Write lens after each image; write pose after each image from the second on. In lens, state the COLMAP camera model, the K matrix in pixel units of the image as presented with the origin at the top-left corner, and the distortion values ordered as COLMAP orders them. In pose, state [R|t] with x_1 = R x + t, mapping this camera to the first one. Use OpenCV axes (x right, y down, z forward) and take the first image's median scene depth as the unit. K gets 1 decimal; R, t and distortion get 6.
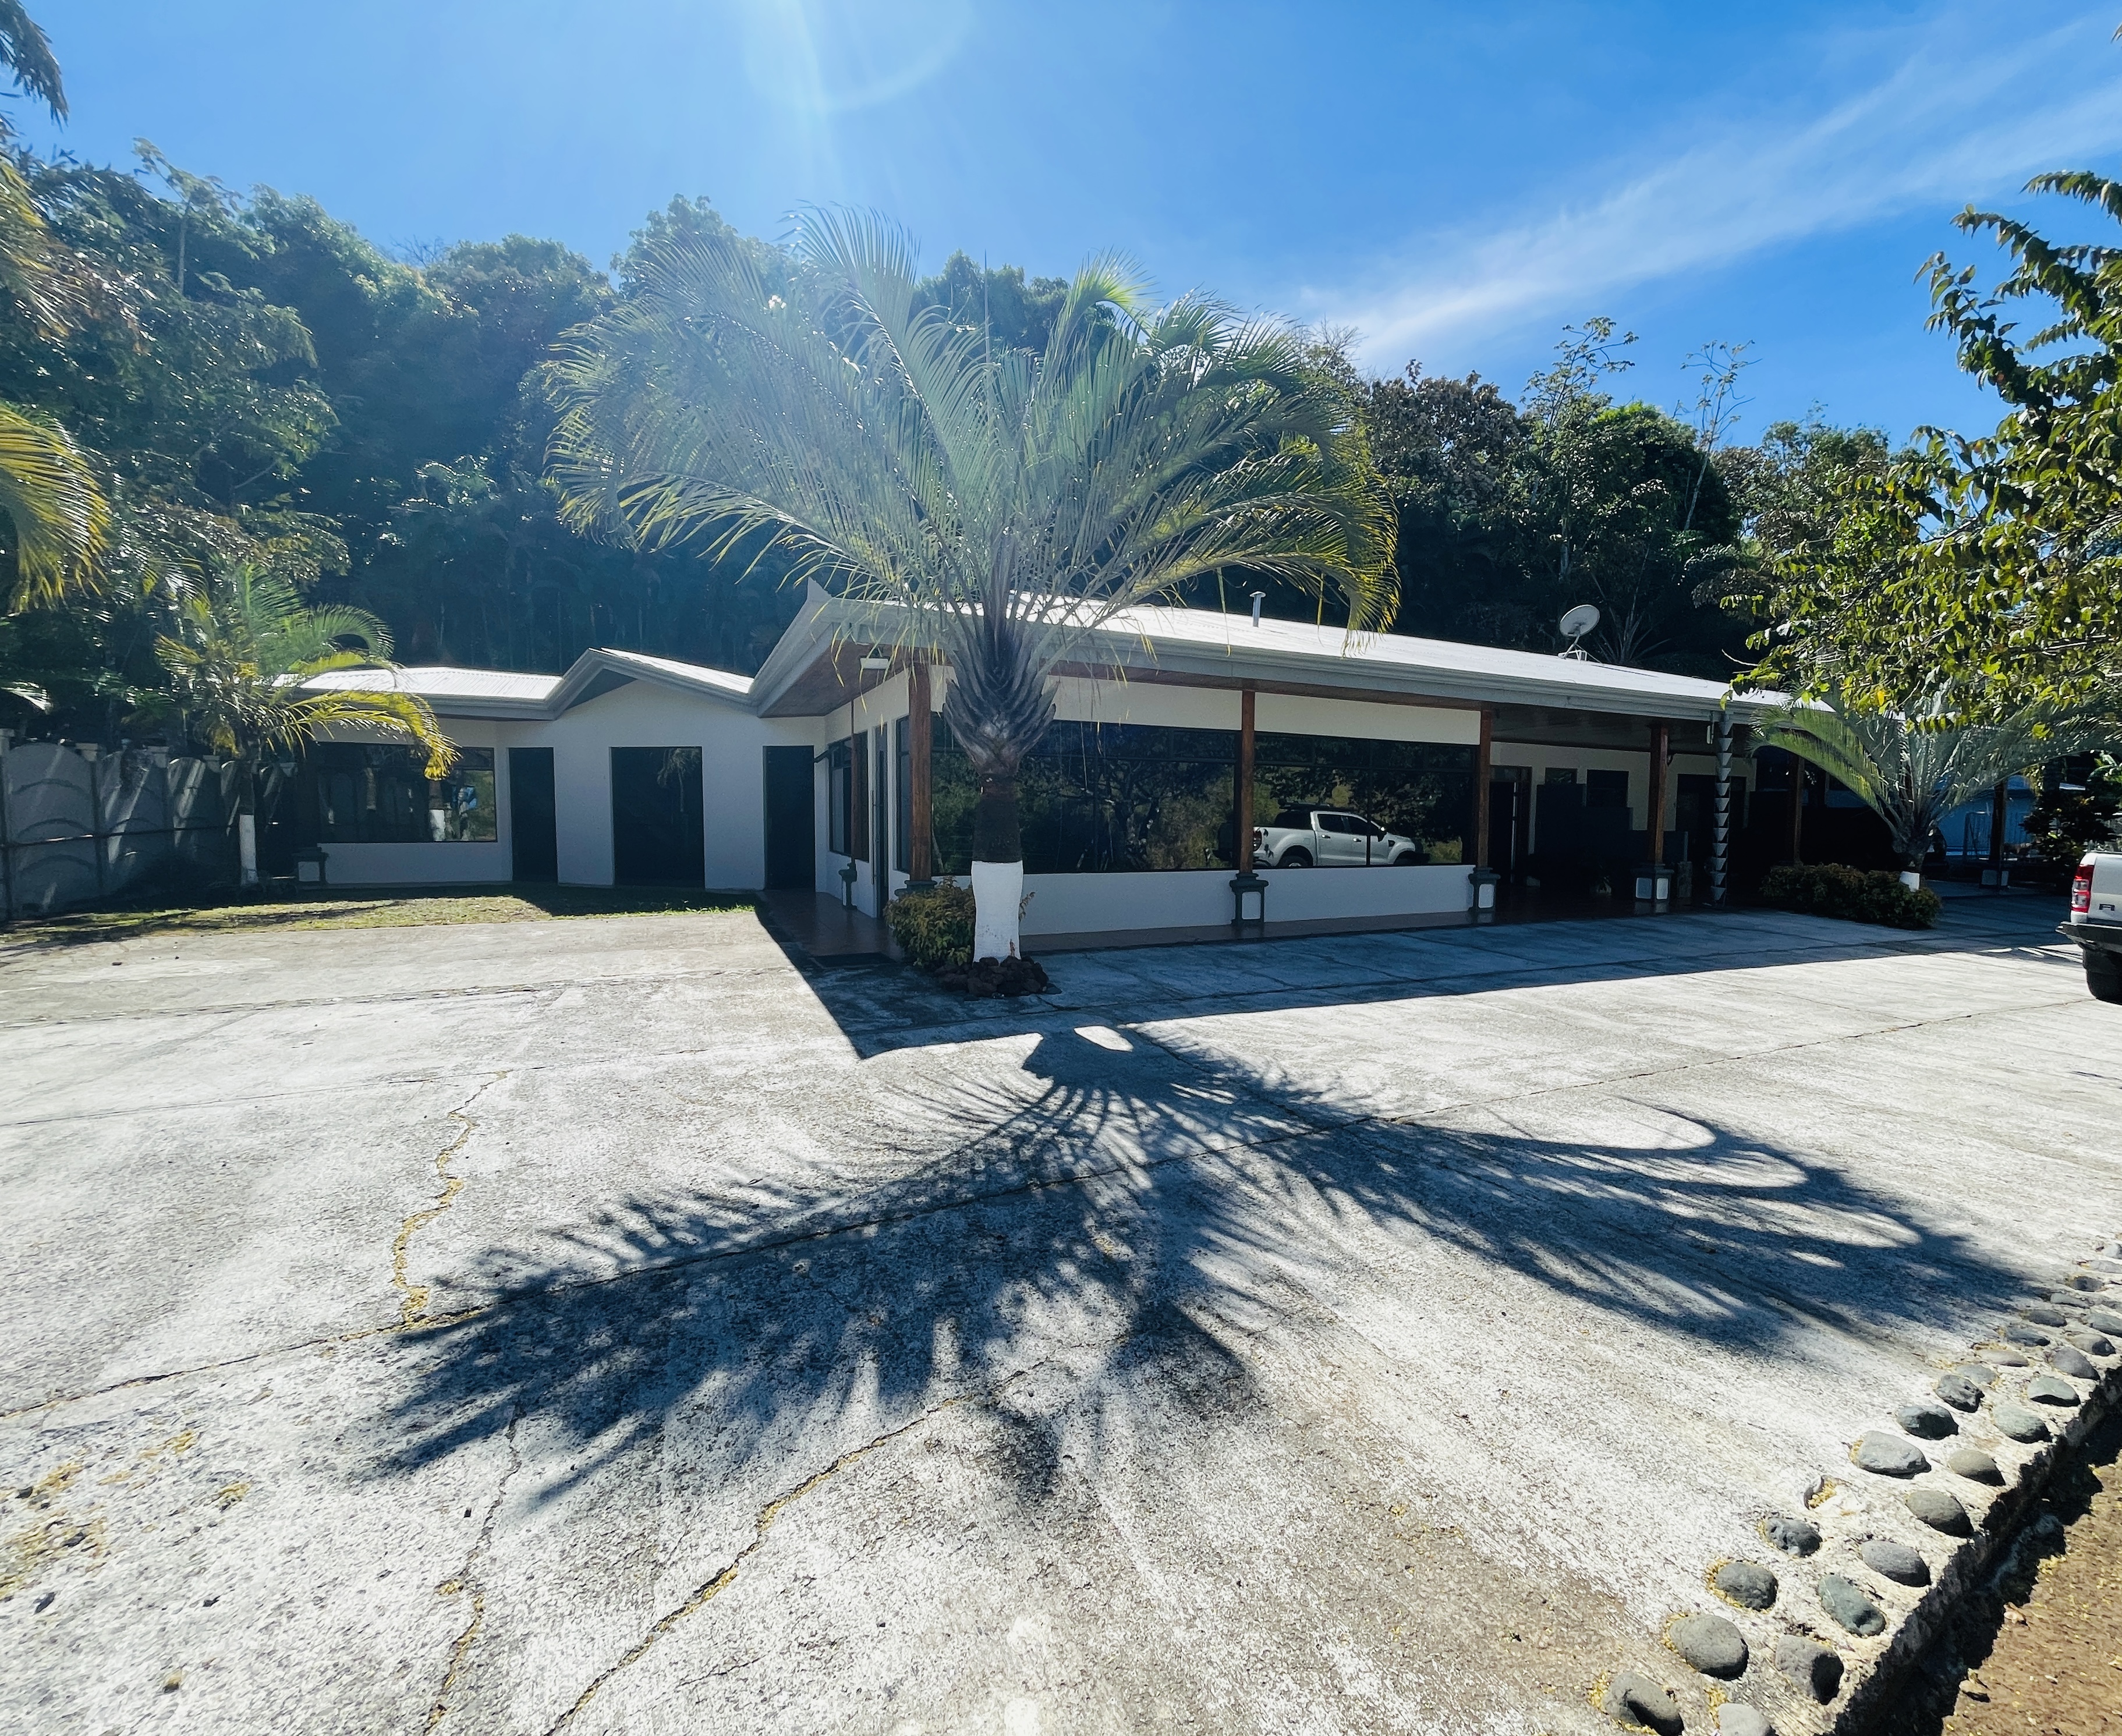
lens RADIAL K [[976.5, 0, 1184.2], [0, 976.5, 883.5], [0, 0, 1]] dist [0.004012, -0.000633]
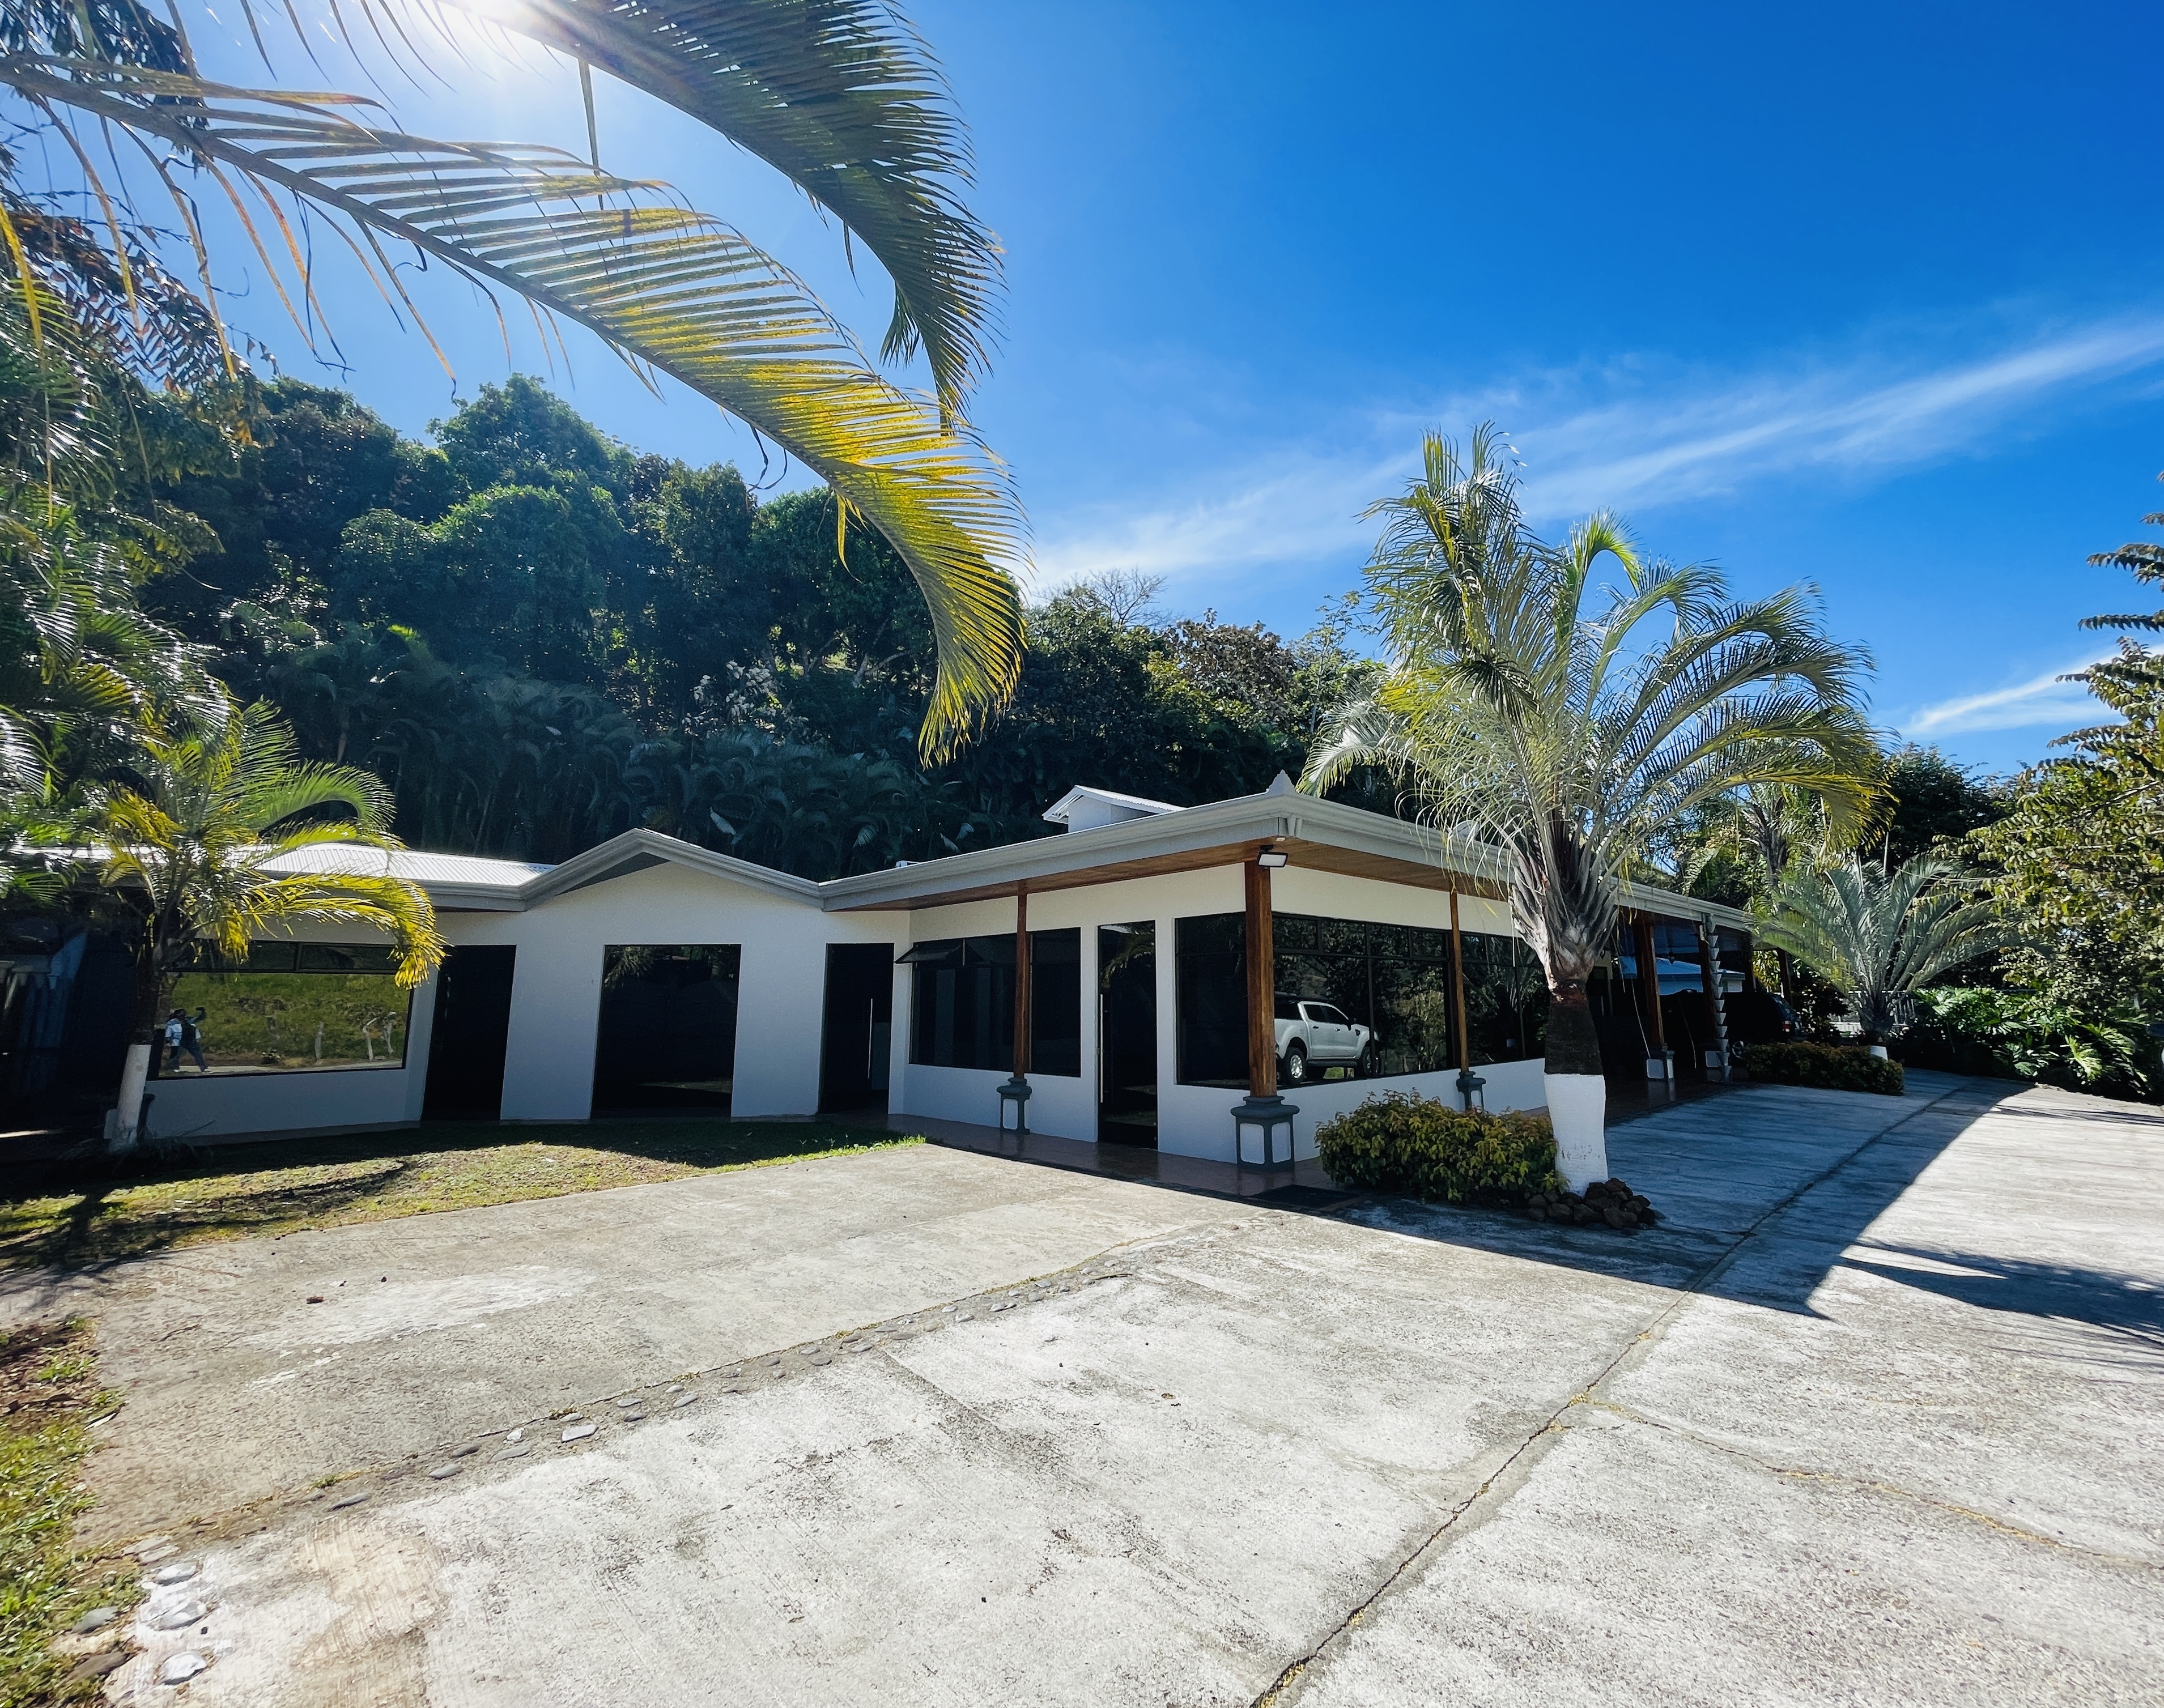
lens RADIAL K [[947.9, 0, 1162.2], [0, 947.9, 859.6], [0, 0, 1]] dist [0.002095, -0.000668]
pose [[0.955450, 0.023472, 0.294219, -0.530213], [0.041304, 0.976391, -0.212026, -0.029193], [-0.292249, 0.214733, 0.931923, 0.141030]]
